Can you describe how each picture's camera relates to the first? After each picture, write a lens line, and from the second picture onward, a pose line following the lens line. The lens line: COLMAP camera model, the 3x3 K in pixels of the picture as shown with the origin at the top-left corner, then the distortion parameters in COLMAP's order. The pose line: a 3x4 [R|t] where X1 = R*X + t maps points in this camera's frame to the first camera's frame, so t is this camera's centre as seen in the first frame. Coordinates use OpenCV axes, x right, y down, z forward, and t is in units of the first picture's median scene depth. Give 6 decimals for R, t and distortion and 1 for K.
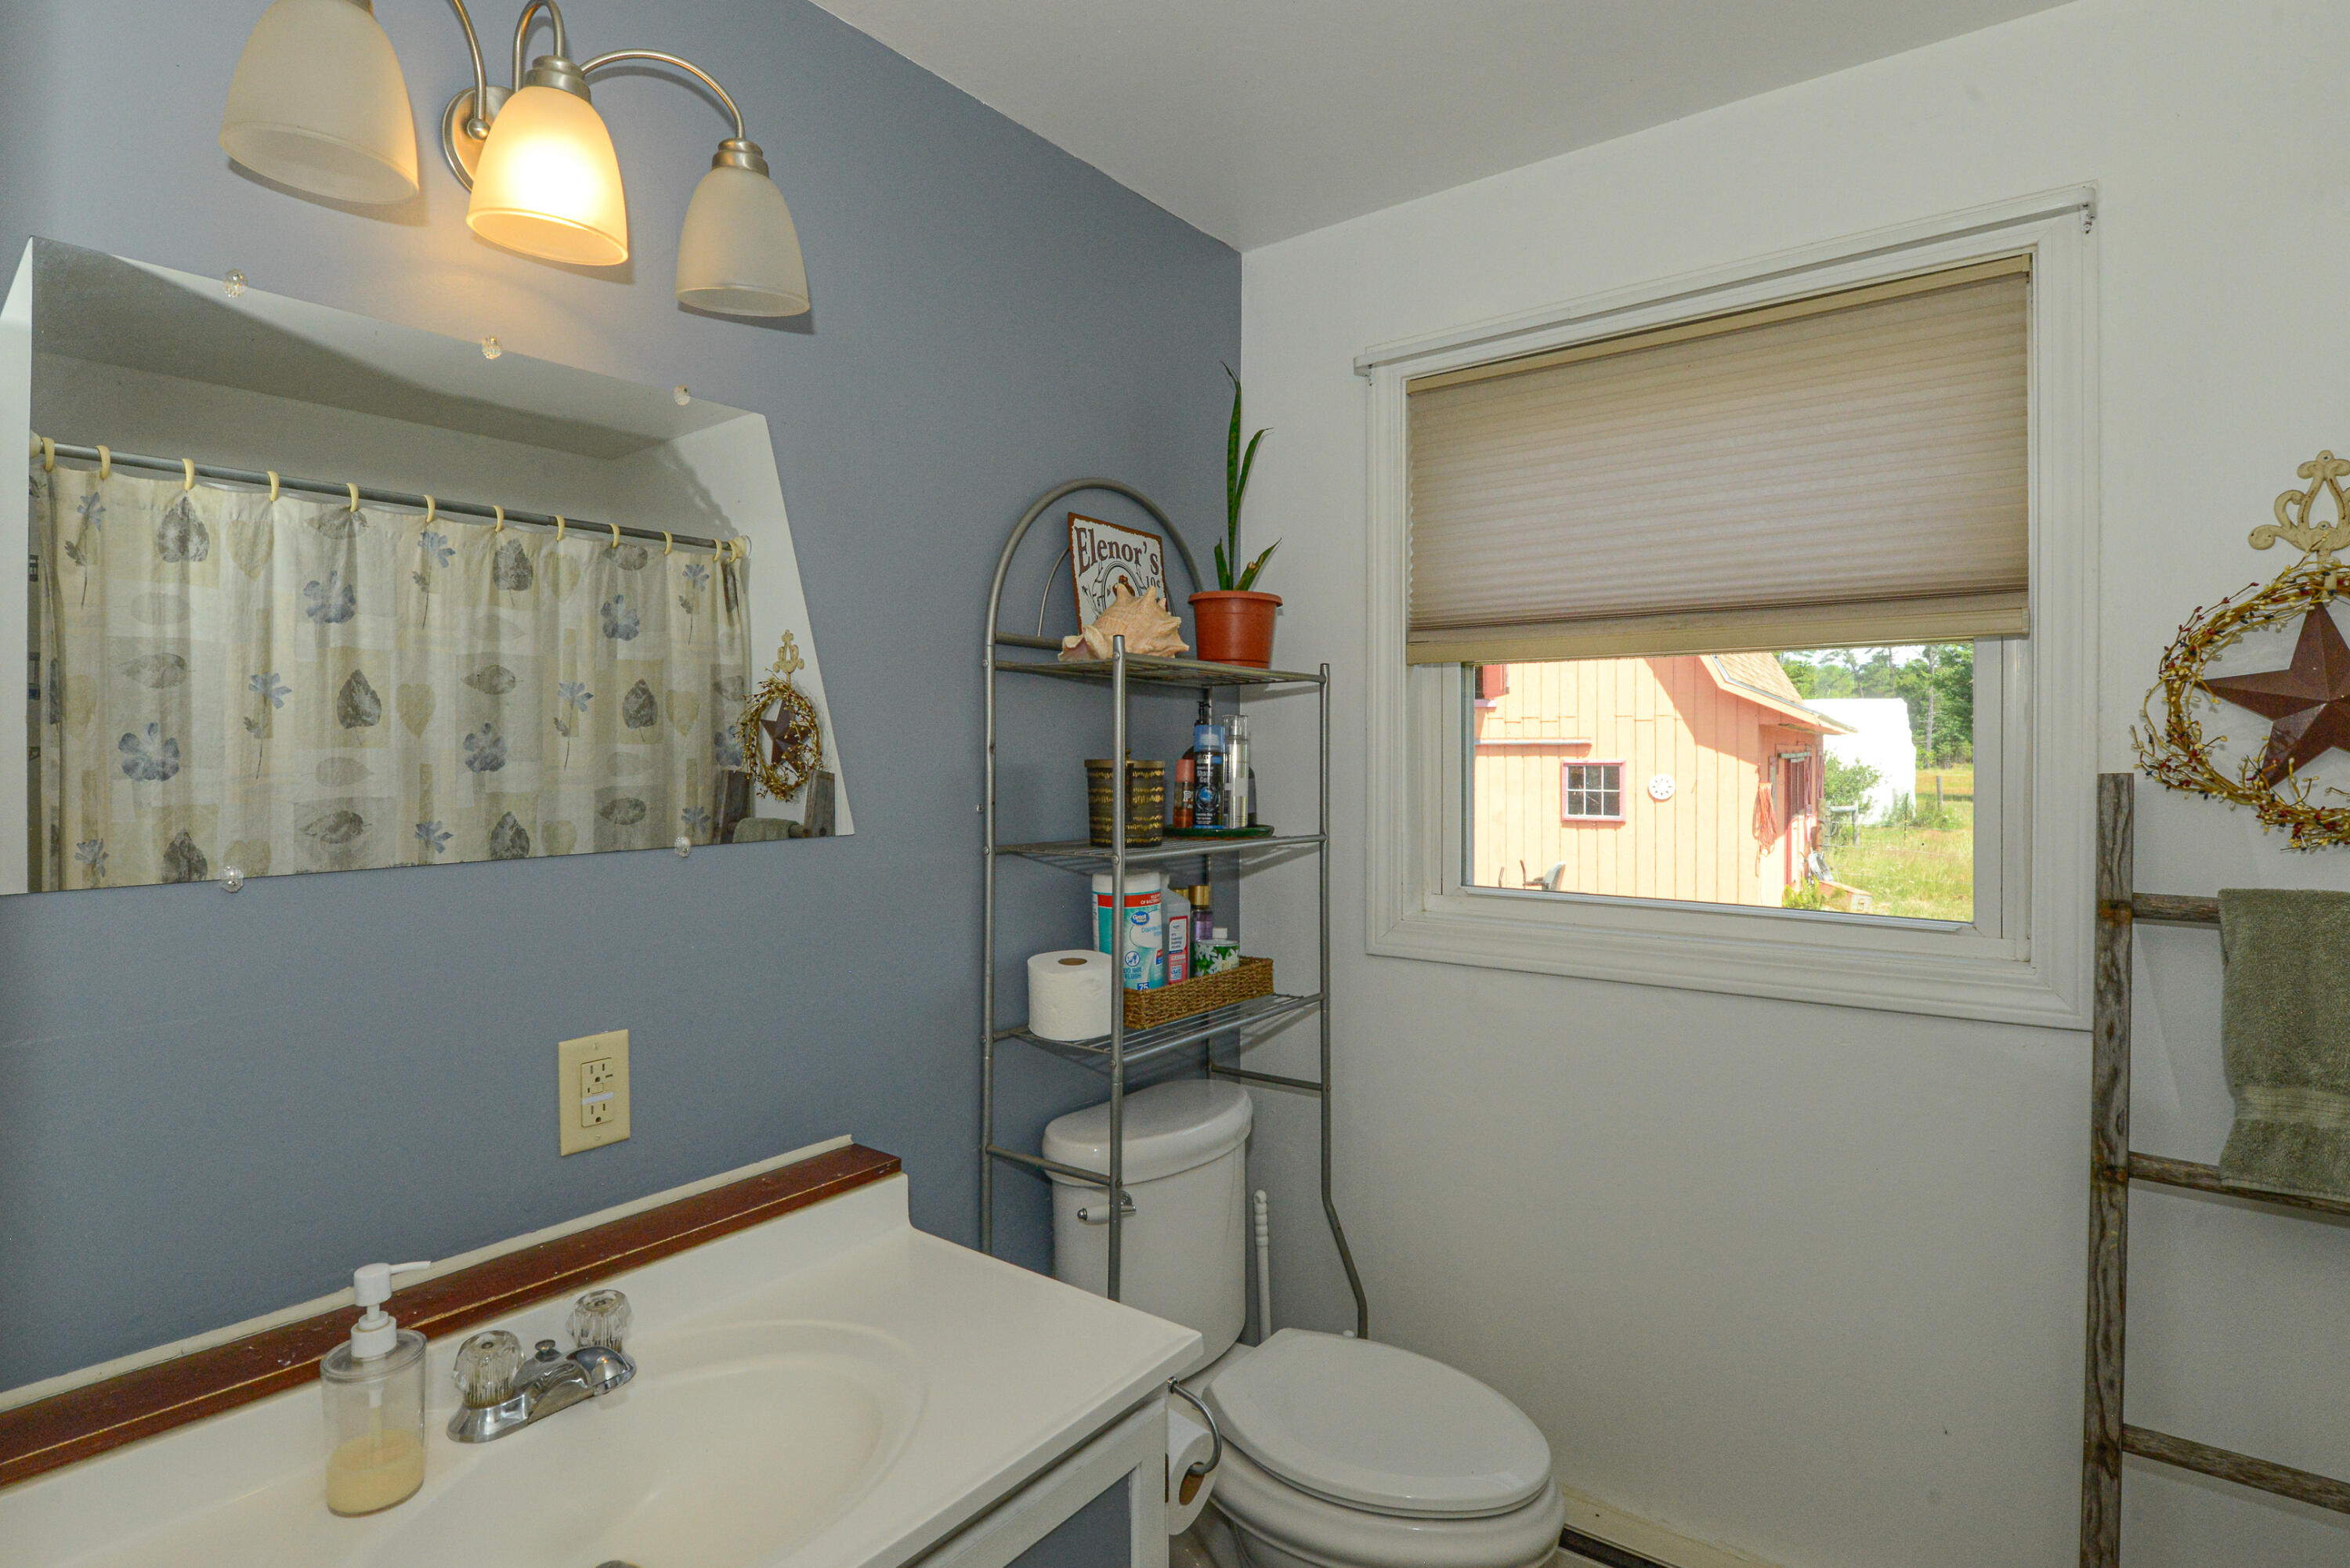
lens RADIAL K [[1123.8, 0, 1274.3], [0, 1123.8, 784.0], [0, 0, 1]] dist [0.001247, -0.013973]
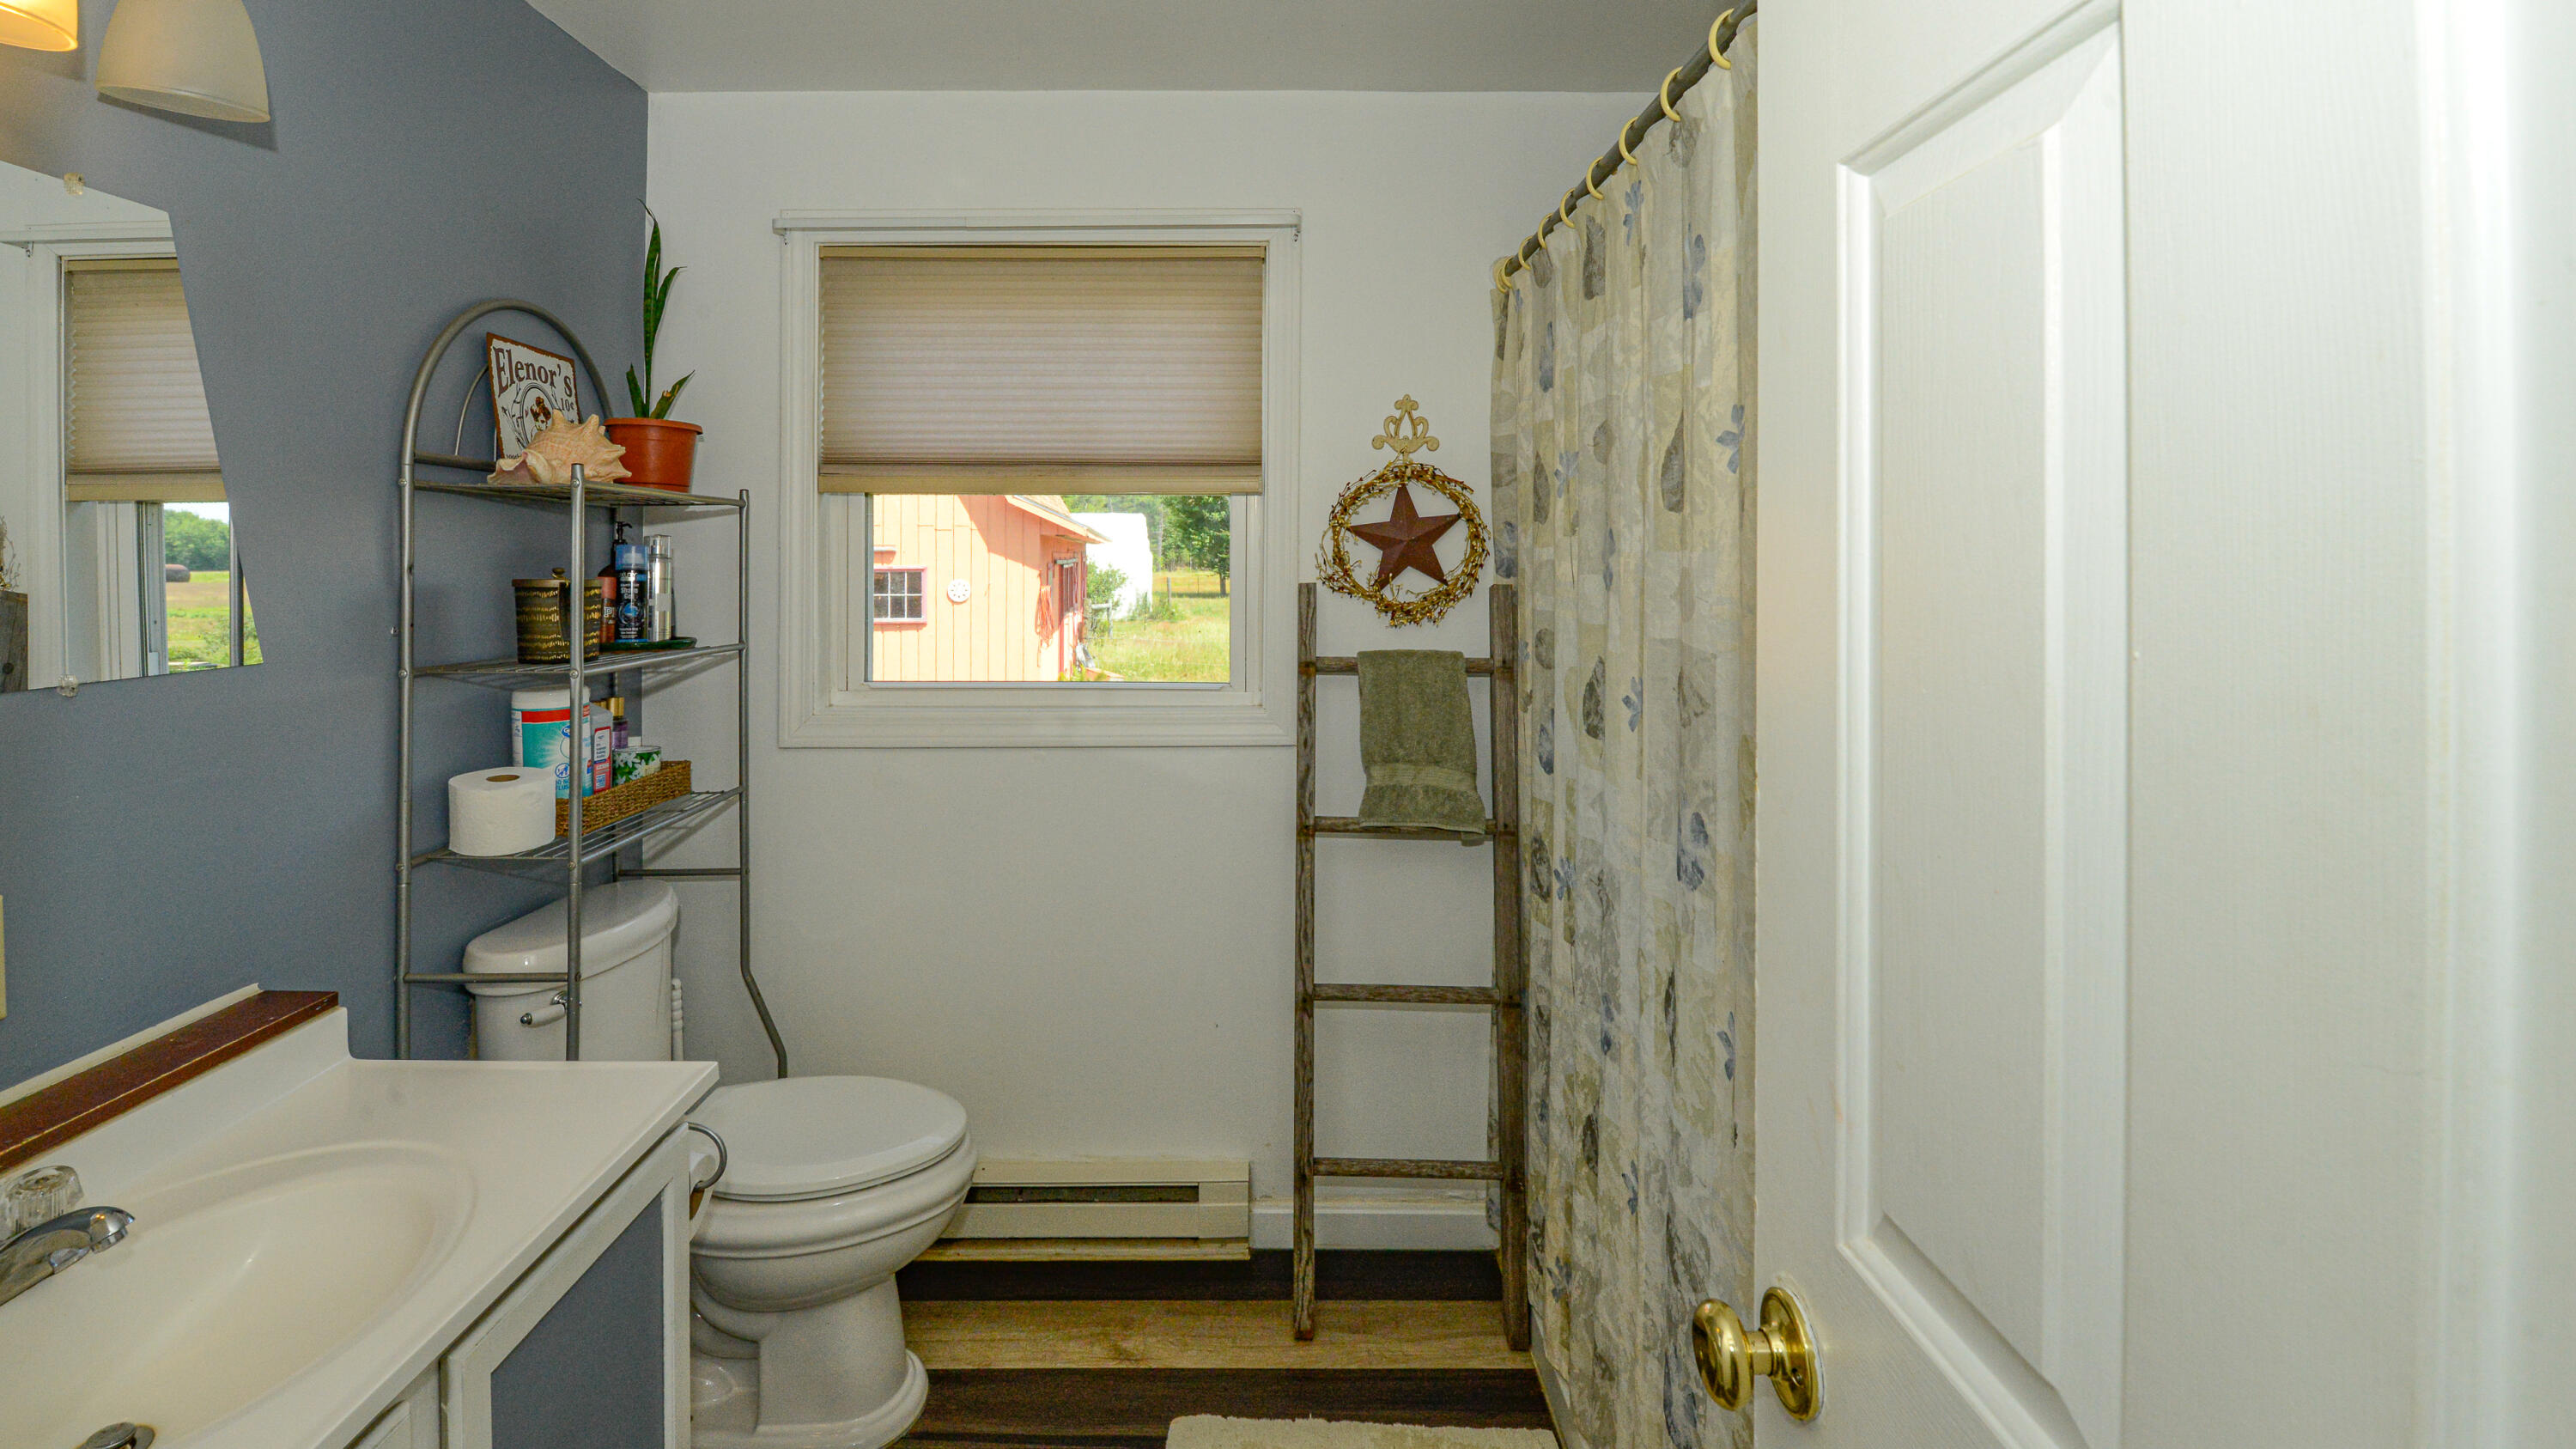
lens RADIAL K [[1129.8, 0, 1288.0], [0, 1129.8, 724.5], [0, 0, 1]] dist [0.011972, 0.000214]
pose [[0.791721, -0.087817, 0.604538, -0.237821], [0.012543, 0.991742, 0.127636, -0.013301], [-0.610754, -0.093469, 0.786284, -0.245749]]
